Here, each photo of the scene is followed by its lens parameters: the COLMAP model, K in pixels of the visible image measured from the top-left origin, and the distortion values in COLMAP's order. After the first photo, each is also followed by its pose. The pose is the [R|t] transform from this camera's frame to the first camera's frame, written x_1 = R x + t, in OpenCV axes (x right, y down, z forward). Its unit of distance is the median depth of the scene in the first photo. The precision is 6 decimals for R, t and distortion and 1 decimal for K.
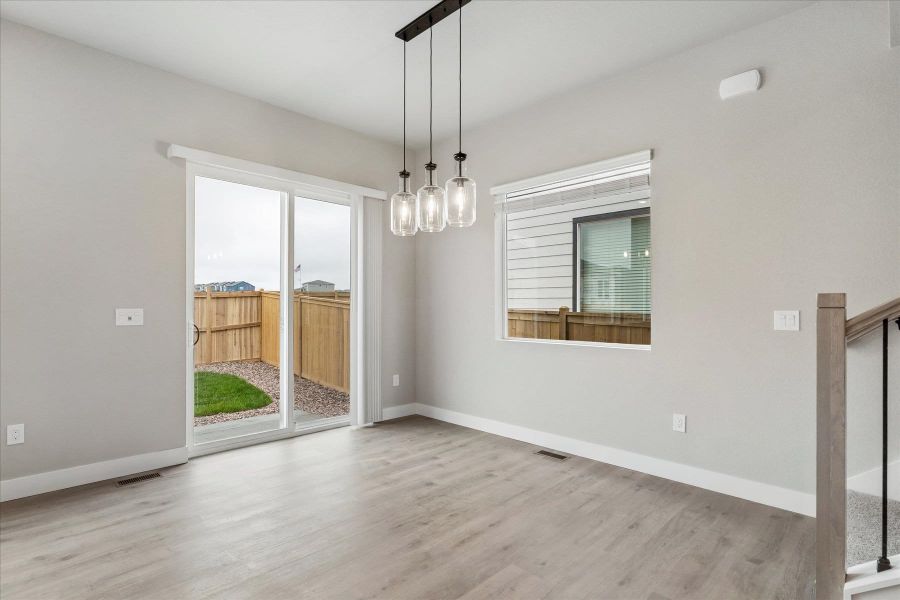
lens RADIAL K [[450.9, 0, 420.4], [0, 450.9, 308.9], [0, 0, 1]] dist [0.000947, -0.000036]
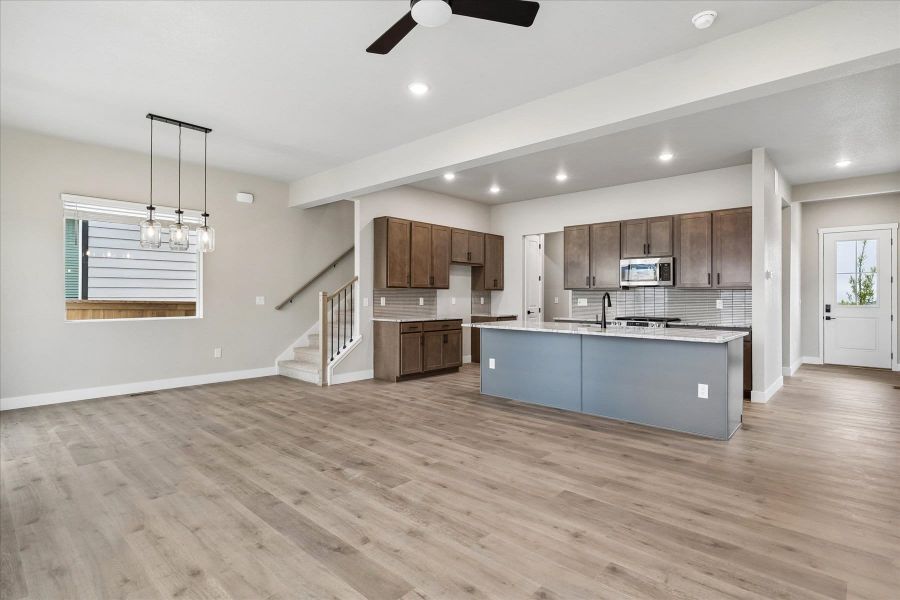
lens RADIAL K [[446.1, 0, 450.0], [0, 446.1, 300.0], [0, 0, 1]] dist [-0.002502, -0.000450]
pose [[-0.049170, -0.012097, 0.998717, -1.076833], [-0.000171, 0.999927, 0.012103, -0.004919], [-0.998790, 0.000425, -0.049169, 0.048889]]
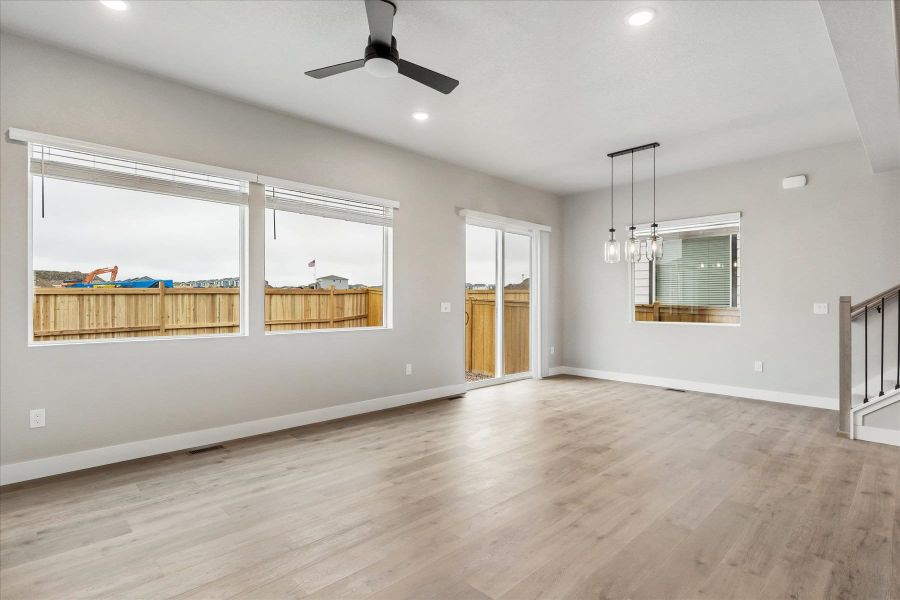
lens RADIAL K [[438.3, 0, 436.6], [0, 438.3, 303.4], [0, 0, 1]] dist [0.000124, -0.000260]
pose [[0.999987, -0.000907, -0.004967, -0.508230], [0.000906, 1.000000, -0.000200, 0.001500], [0.004967, 0.000195, 0.999988, -0.545382]]
